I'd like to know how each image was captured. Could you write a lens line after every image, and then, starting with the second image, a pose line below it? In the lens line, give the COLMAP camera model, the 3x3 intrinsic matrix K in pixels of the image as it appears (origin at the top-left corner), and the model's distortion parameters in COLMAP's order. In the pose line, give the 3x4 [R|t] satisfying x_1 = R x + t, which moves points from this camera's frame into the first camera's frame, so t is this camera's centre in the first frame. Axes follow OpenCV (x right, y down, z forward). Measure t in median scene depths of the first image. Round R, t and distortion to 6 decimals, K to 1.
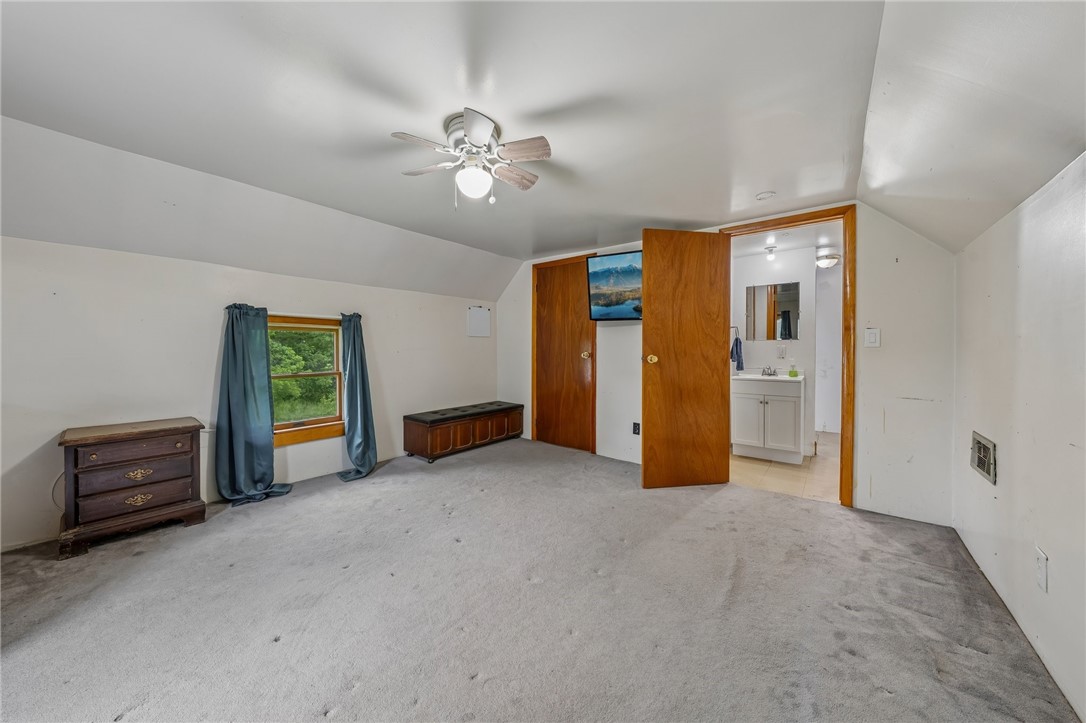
lens RADIAL K [[371.7, 0, 541.4], [0, 371.7, 351.7], [0, 0, 1]] dist [0.000040, 0.000028]
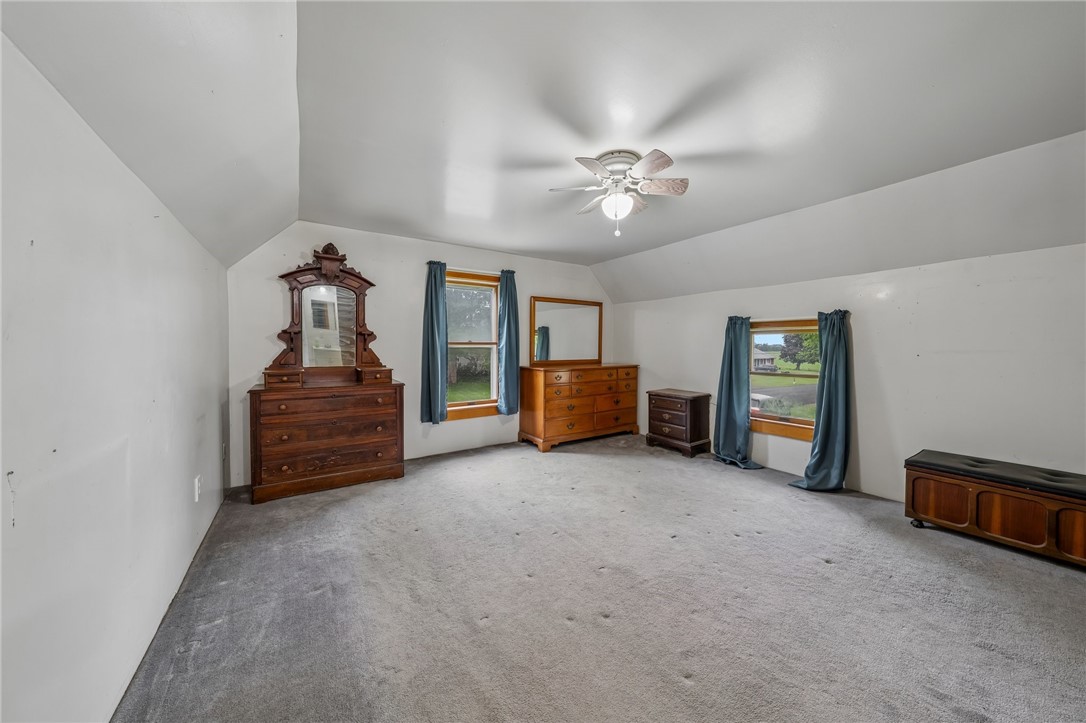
lens RADIAL K [[371.7, 0, 541.4], [0, 371.7, 351.7], [0, 0, 1]] dist [0.000040, 0.000028]
pose [[-0.309032, 0.011950, -0.950976, 0.564186], [-0.008706, 0.999844, 0.015393, -0.012379], [0.951012, 0.013036, -0.308880, 0.621482]]
